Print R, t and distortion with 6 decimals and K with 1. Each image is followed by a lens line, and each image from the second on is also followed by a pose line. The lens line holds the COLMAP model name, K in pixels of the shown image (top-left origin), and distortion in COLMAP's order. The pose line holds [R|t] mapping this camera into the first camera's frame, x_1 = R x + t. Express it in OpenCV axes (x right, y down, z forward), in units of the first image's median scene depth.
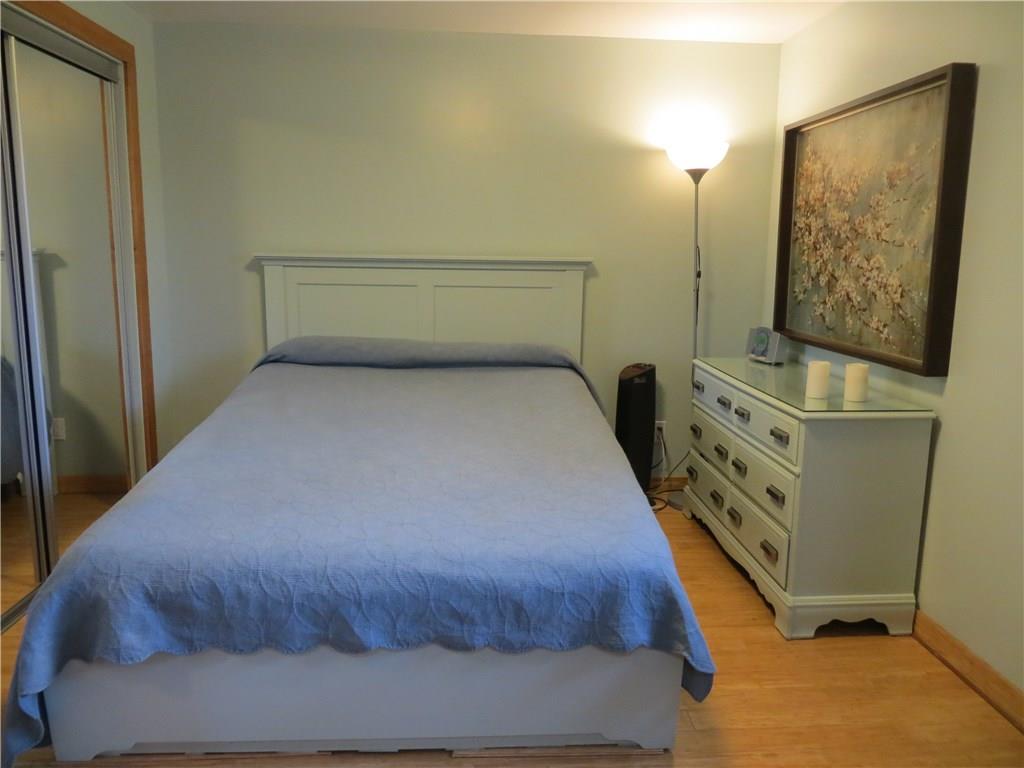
lens RADIAL K [[764.8, 0, 521.0], [0, 764.8, 384.9], [0, 0, 1]] dist [-0.023094, 0.002600]
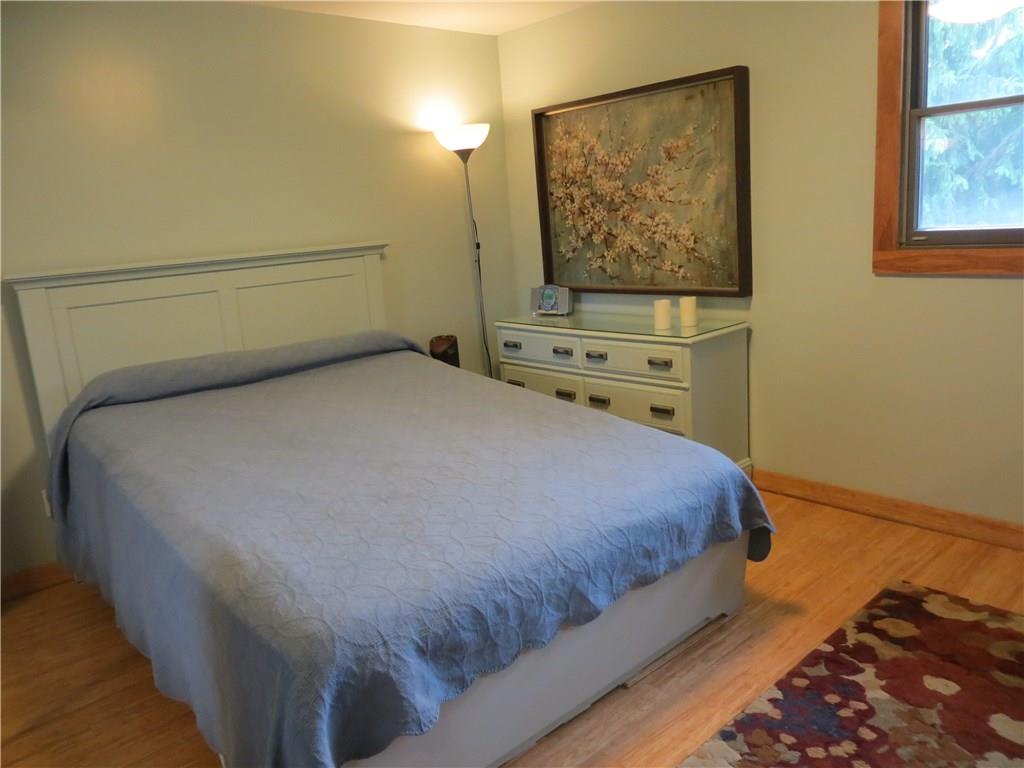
lens RADIAL K [[764.8, 0, 521.0], [0, 764.8, 384.9], [0, 0, 1]] dist [-0.023094, 0.002600]
pose [[0.773826, -0.205439, 0.599156, -0.541834], [0.190458, 0.977632, 0.089230, -0.047896], [-0.604085, 0.045065, 0.795644, 0.135439]]
